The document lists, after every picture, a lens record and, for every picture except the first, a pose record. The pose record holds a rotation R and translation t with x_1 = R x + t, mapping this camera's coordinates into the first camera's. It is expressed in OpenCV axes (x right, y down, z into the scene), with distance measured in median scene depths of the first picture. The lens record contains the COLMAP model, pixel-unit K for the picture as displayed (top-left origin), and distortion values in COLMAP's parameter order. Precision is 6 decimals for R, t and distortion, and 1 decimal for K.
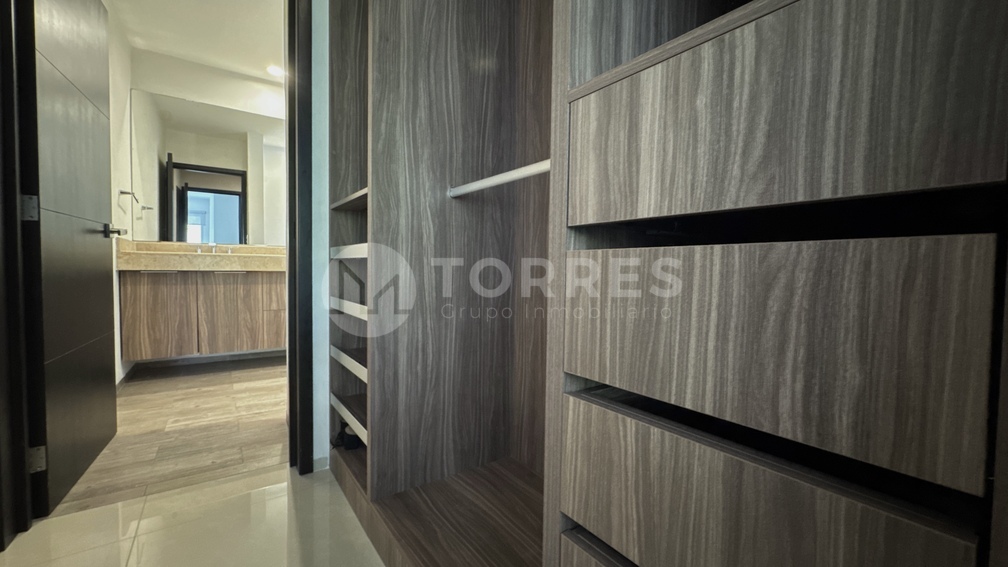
lens RADIAL K [[403.6, 0, 504.0], [0, 403.6, 283.5], [0, 0, 1]] dist [-0.001729, 0.000007]
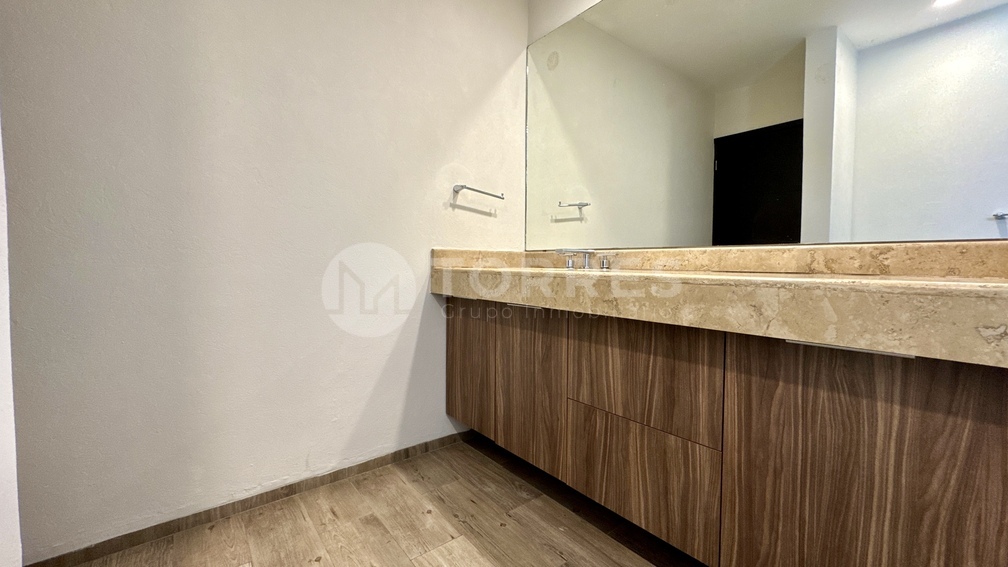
lens RADIAL K [[403.6, 0, 504.0], [0, 403.6, 283.5], [0, 0, 1]] dist [-0.001729, 0.000007]
pose [[0.065683, 0.037713, -0.997128, -0.182516], [-0.047817, 0.998256, 0.034606, -0.073290], [0.996694, 0.045407, 0.067372, 0.960357]]
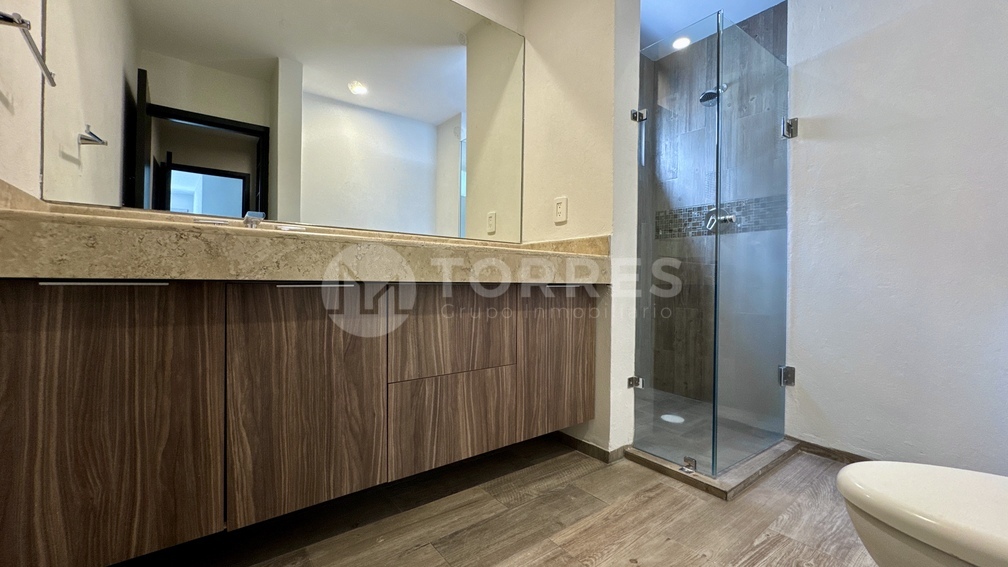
lens RADIAL K [[403.6, 0, 504.0], [0, 403.6, 283.5], [0, 0, 1]] dist [-0.001729, 0.000007]
pose [[0.999087, -0.002945, 0.042621, -0.537434], [0.004348, 0.999450, -0.032864, -0.017356], [-0.042501, 0.033019, 0.998551, 0.645639]]
